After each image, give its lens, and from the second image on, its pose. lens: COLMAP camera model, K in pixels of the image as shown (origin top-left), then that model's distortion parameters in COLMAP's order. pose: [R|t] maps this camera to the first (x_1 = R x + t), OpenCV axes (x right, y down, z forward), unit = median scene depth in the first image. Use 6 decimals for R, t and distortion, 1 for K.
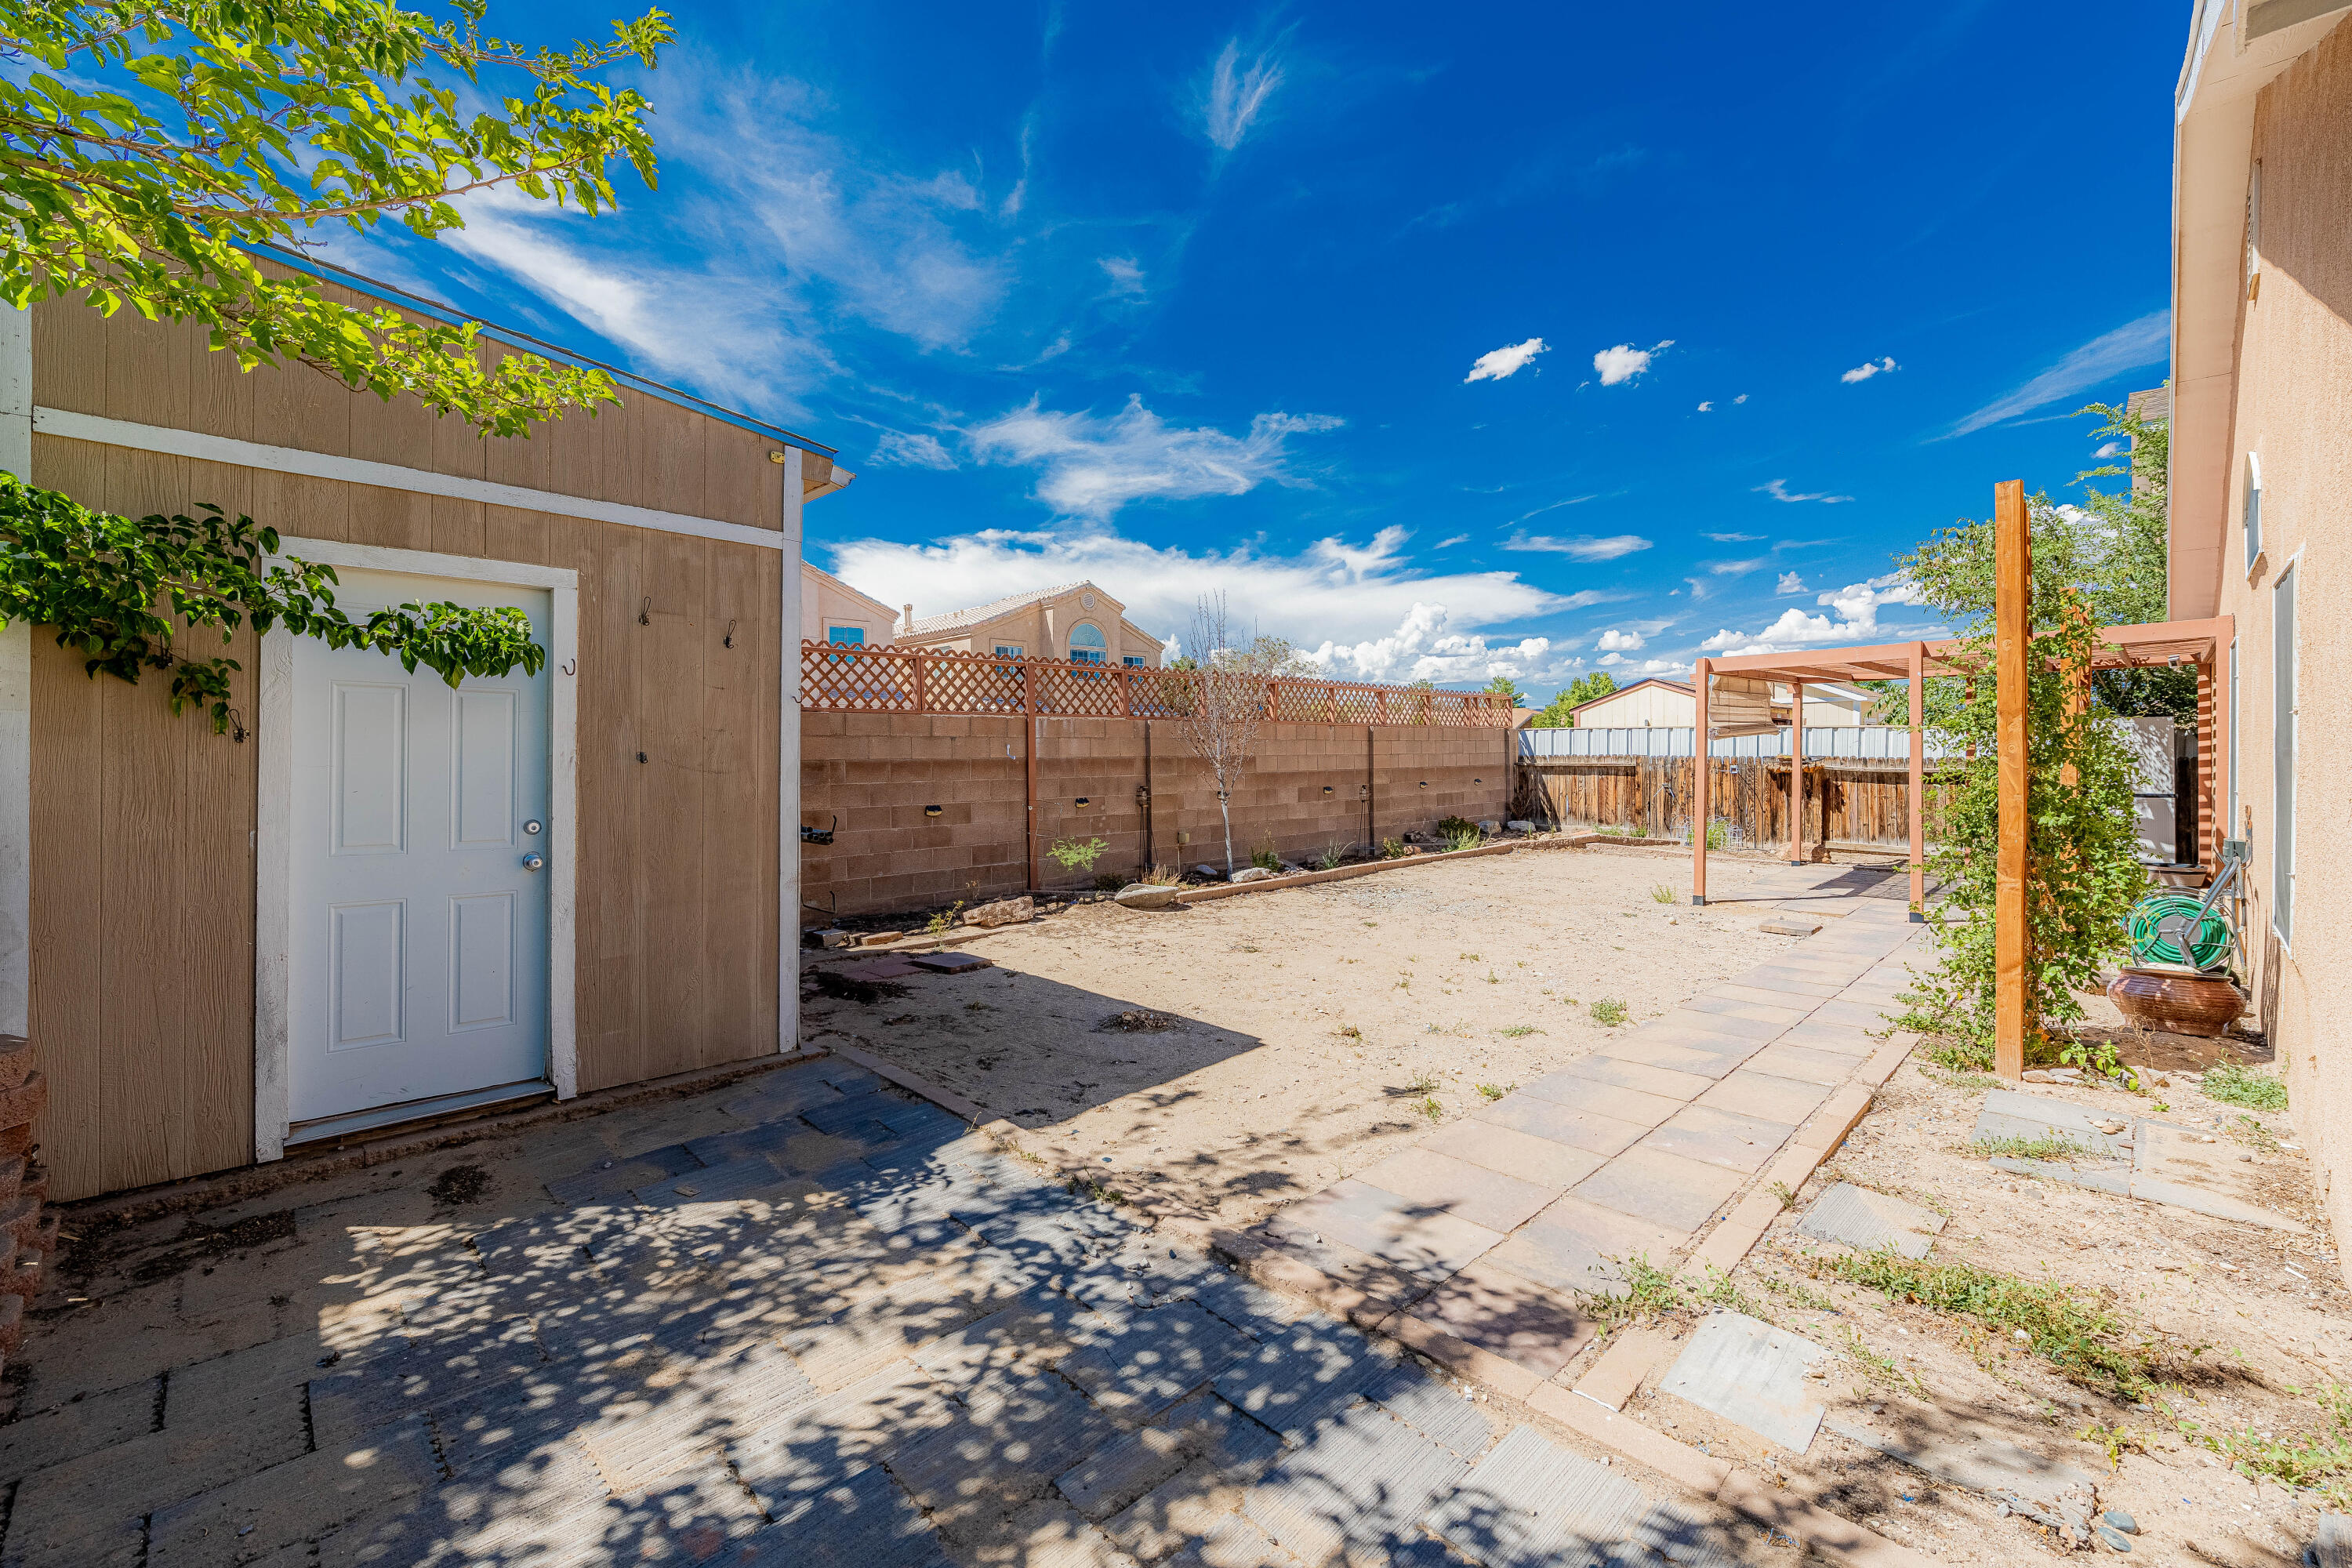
lens RADIAL K [[961.3, 0, 1188.5], [0, 961.3, 745.6], [0, 0, 1]] dist [-0.005967, 0.000077]
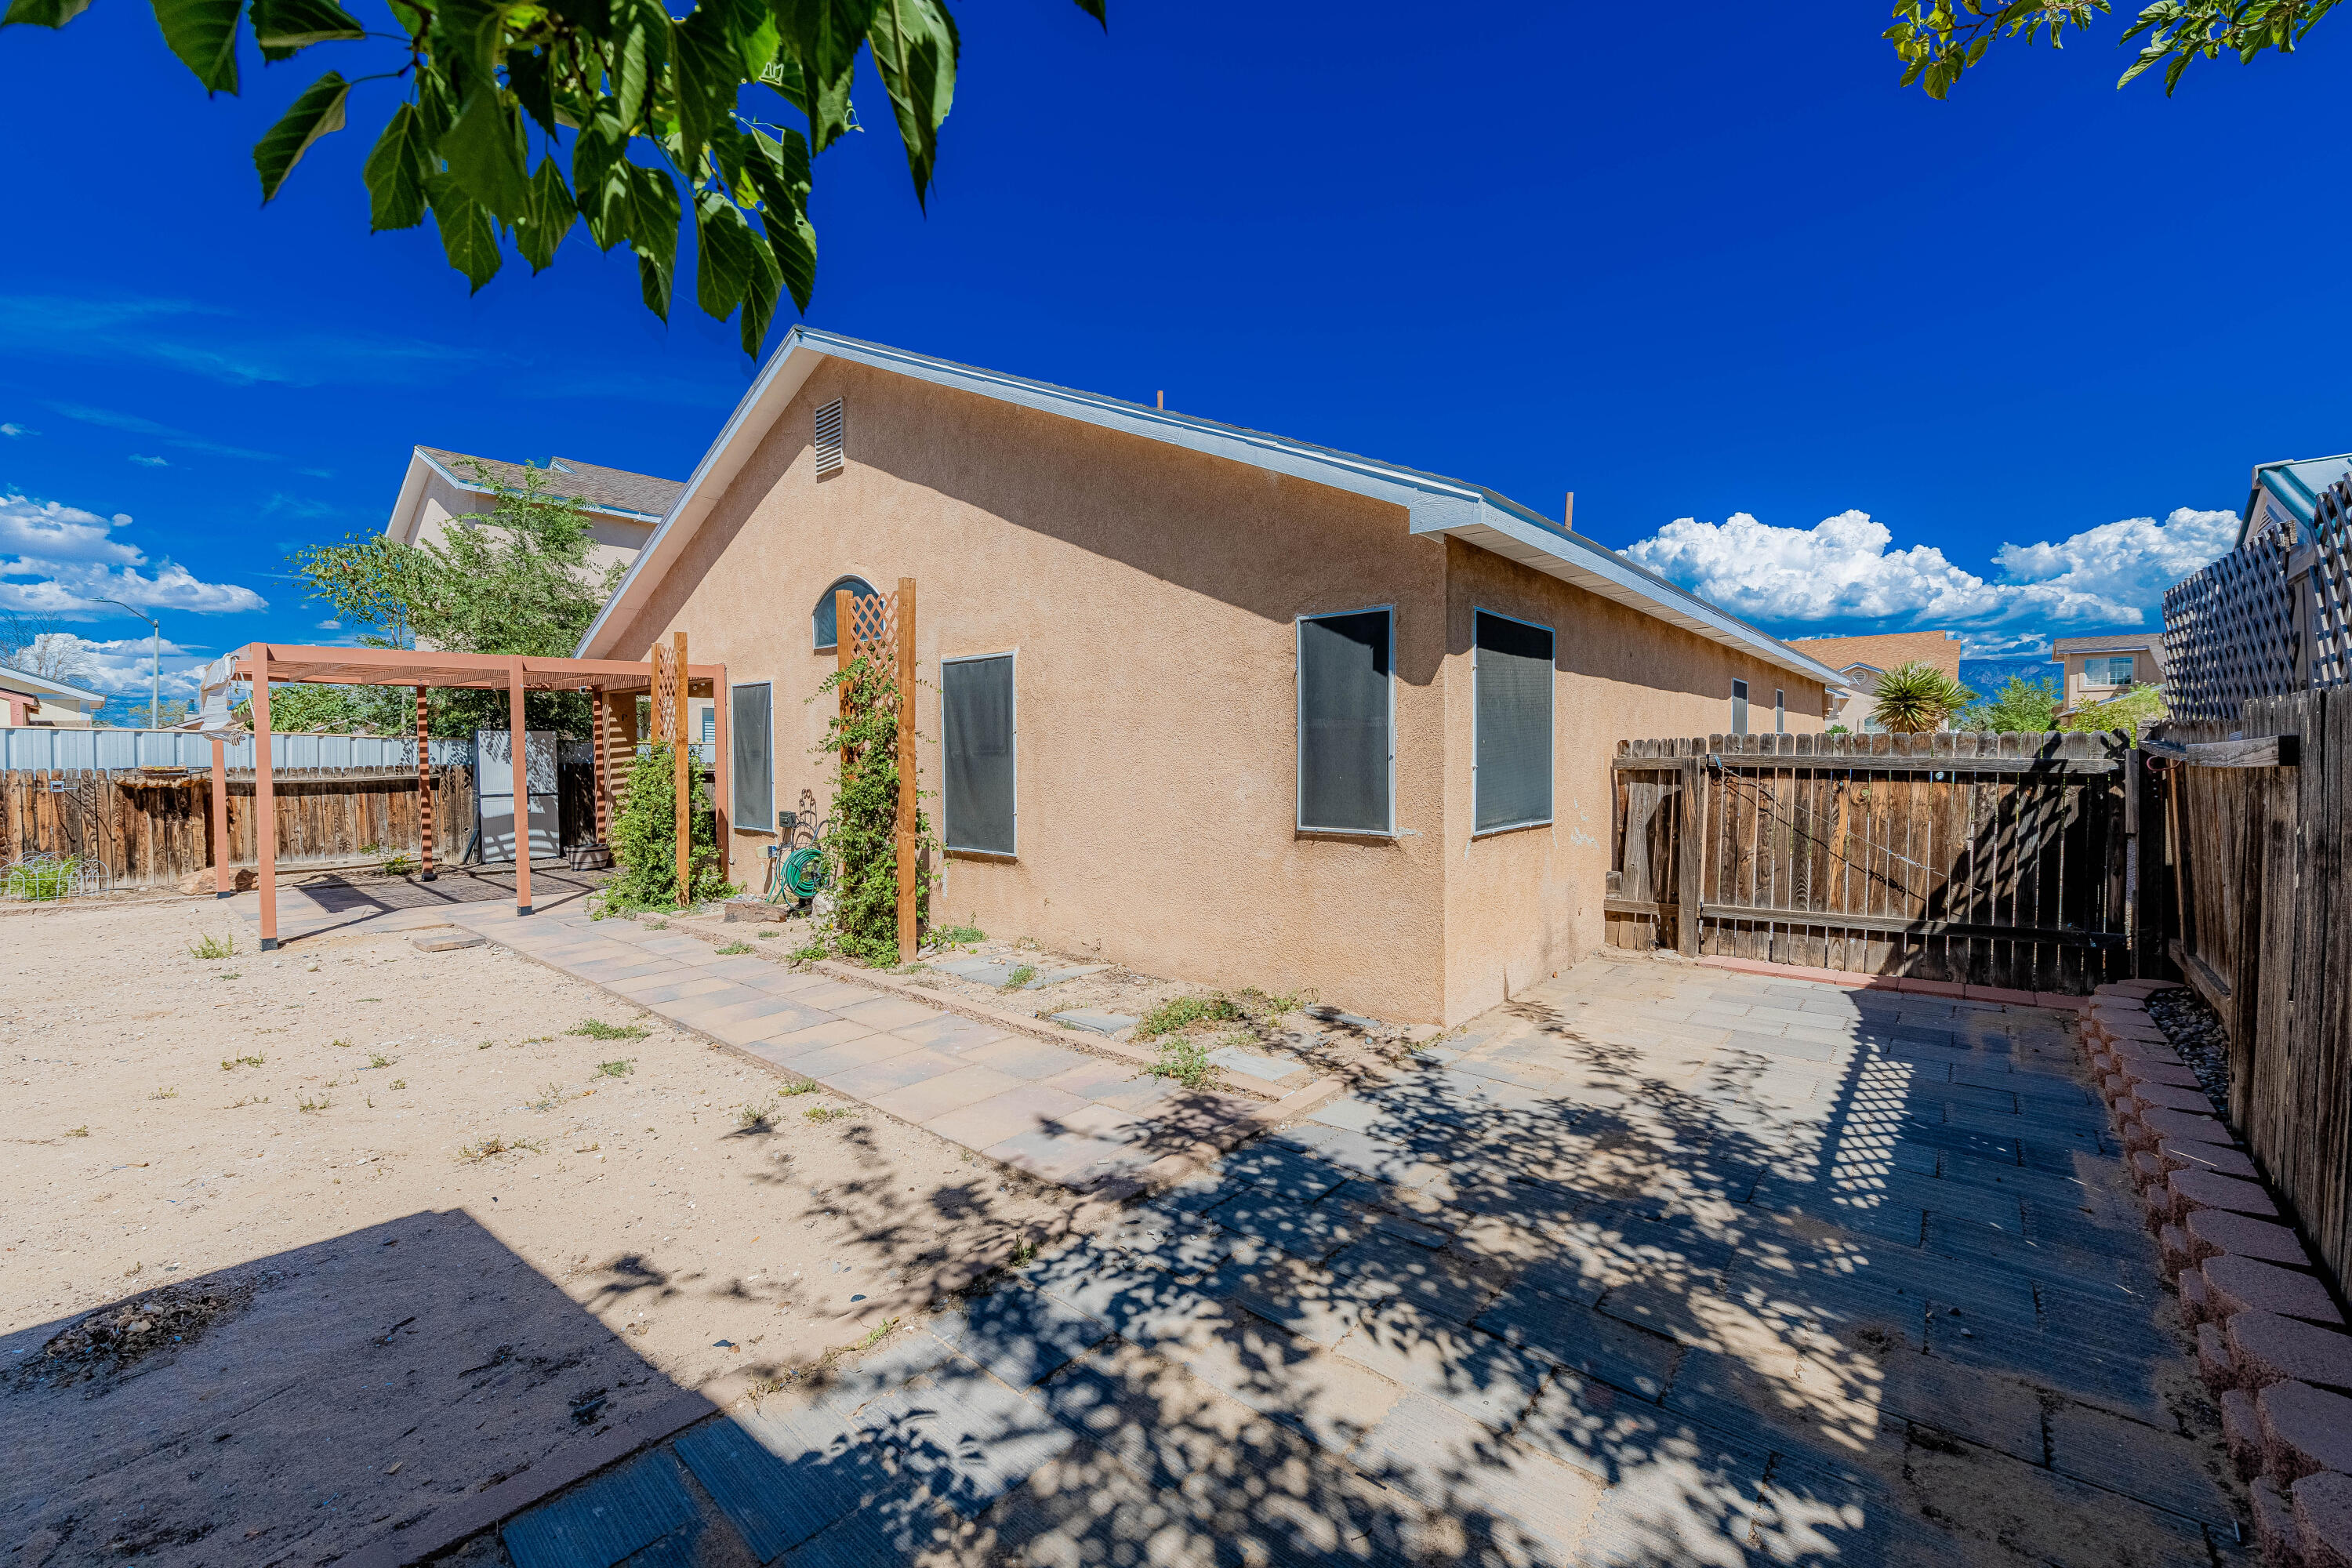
lens RADIAL K [[944.5, 0, 1176.0], [0, 944.5, 784.0], [0, 0, 1]] dist [-0.001810, 0.000145]
pose [[-0.084239, -0.027661, 0.996062, -0.993868], [0.001936, 0.999608, 0.027923, 0.023091], [-0.996444, 0.004281, -0.084152, 1.000507]]
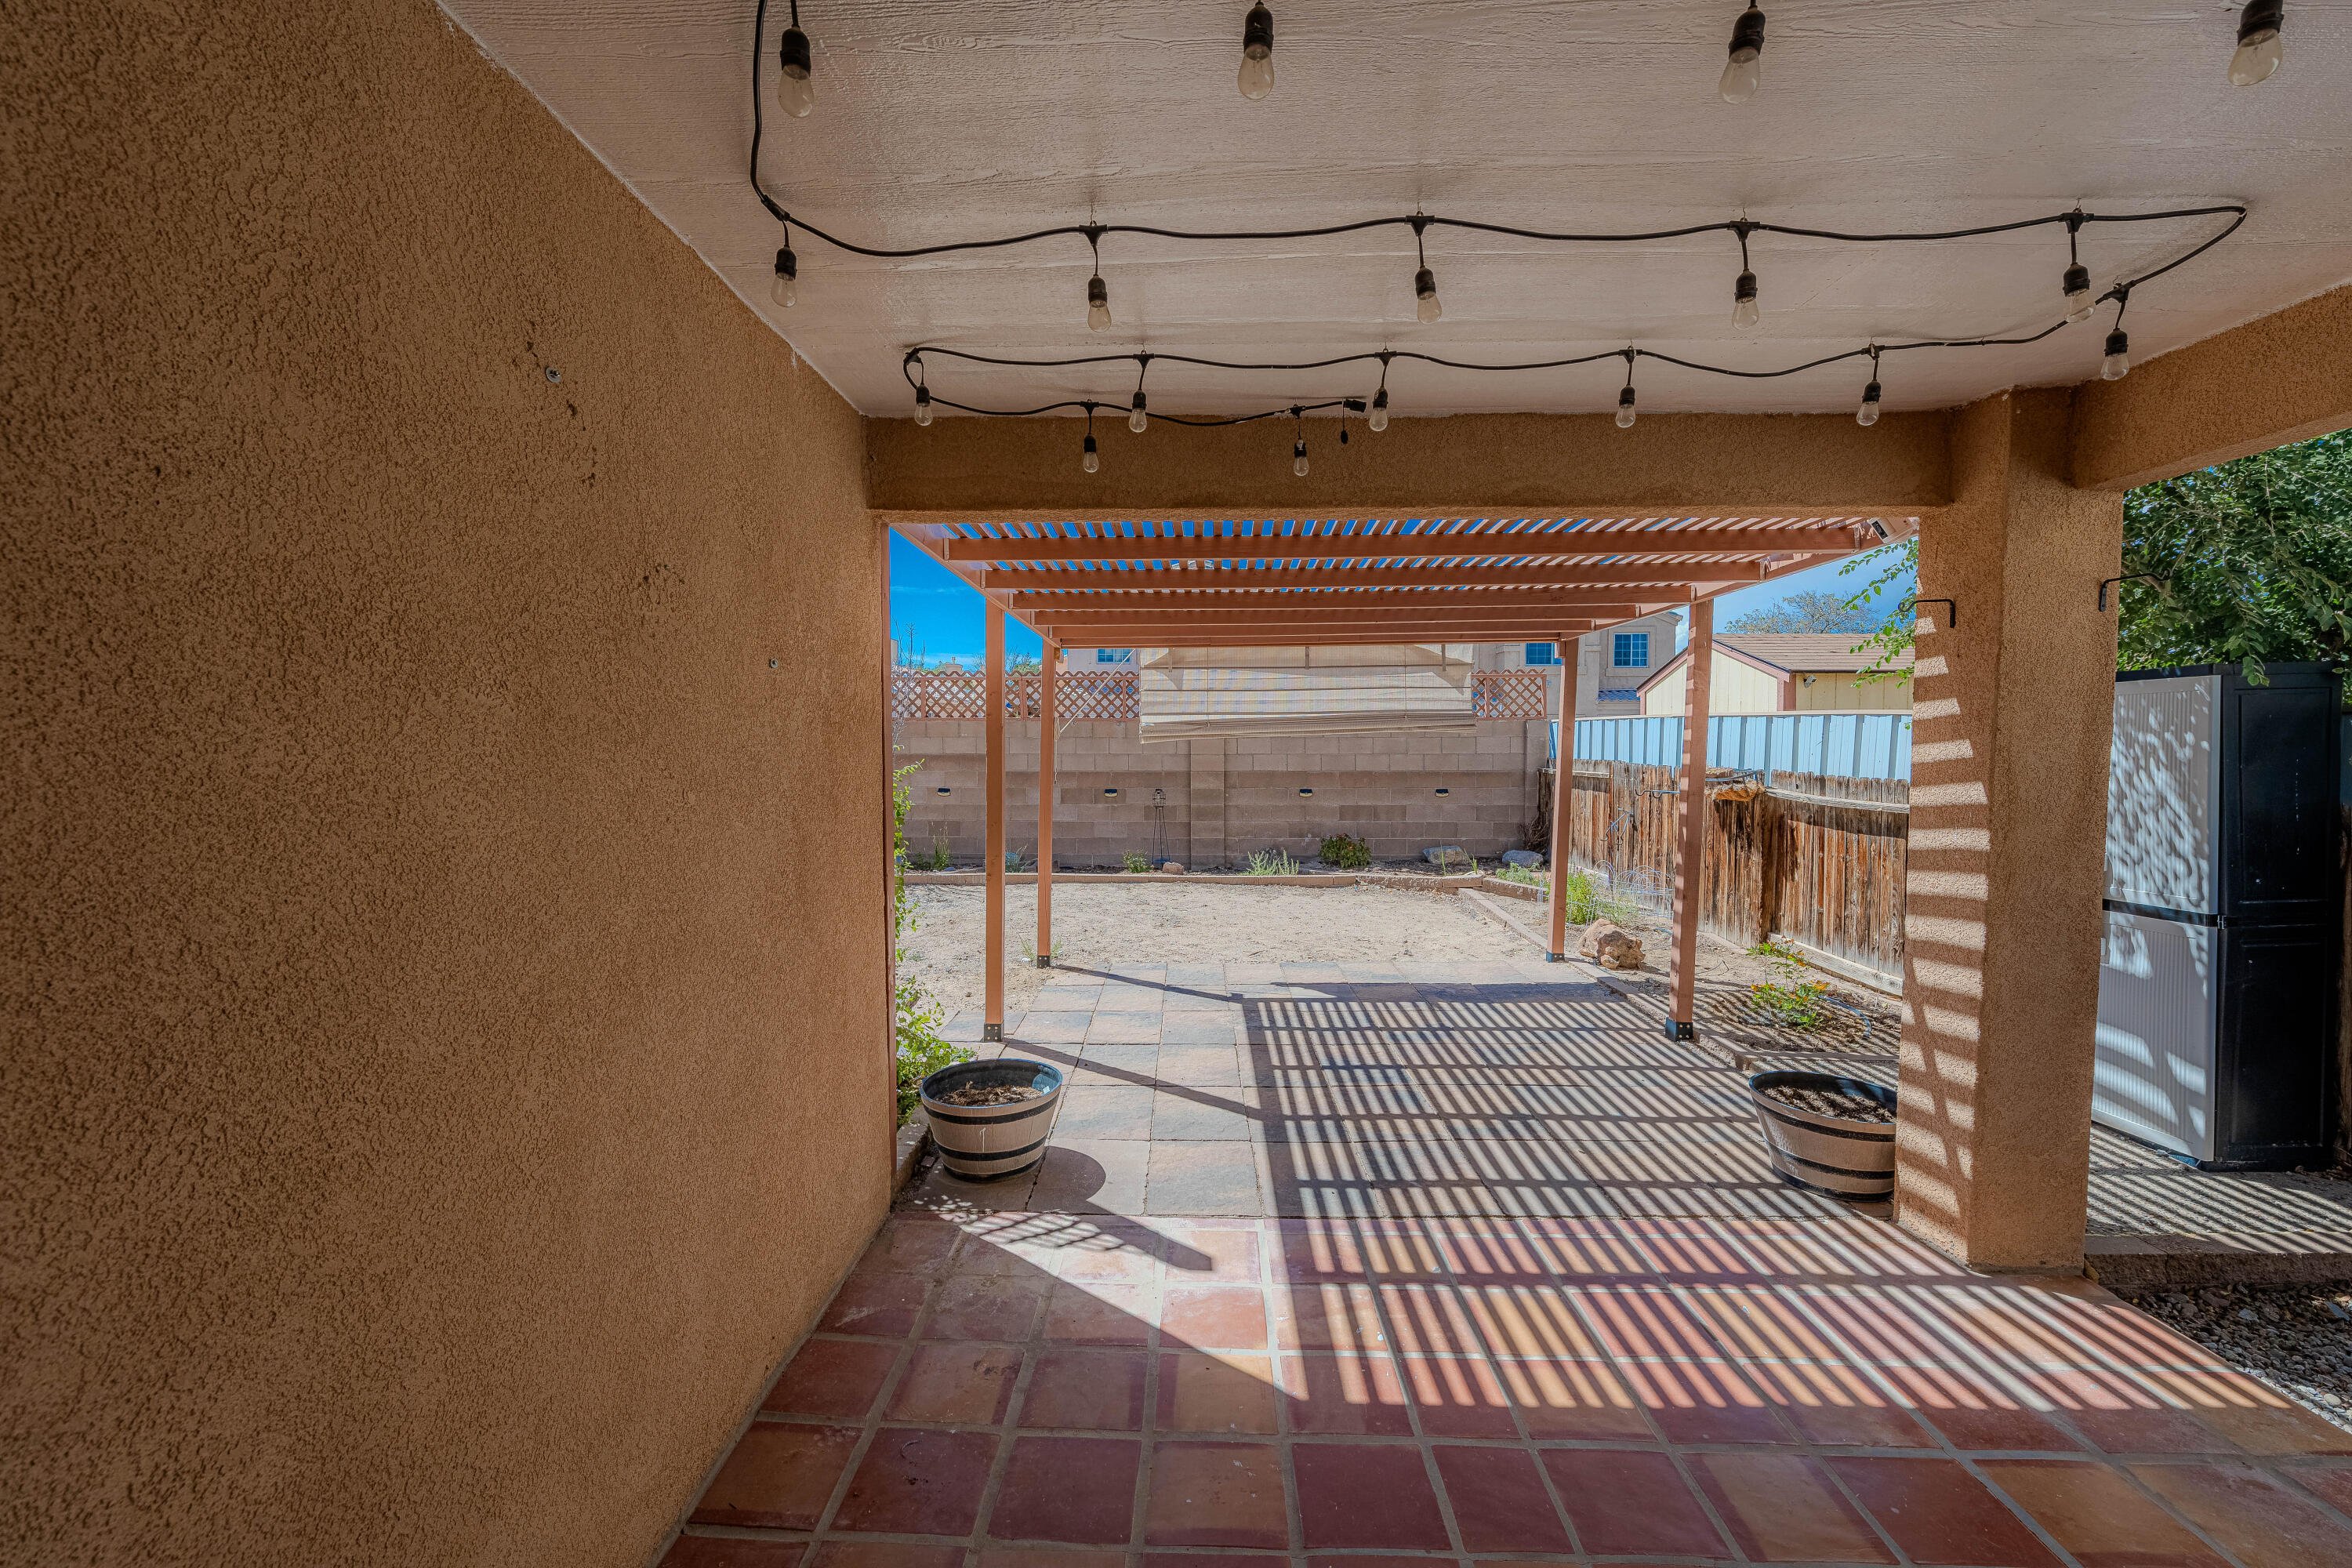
lens RADIAL K [[961.3, 0, 1188.5], [0, 961.3, 745.6], [0, 0, 1]] dist [-0.005967, 0.000077]
pose [[0.689492, 0.008513, -0.724243, 3.620402], [0.000366, 0.999927, 0.012102, -0.039433], [0.724293, -0.008610, 0.689438, 1.817576]]
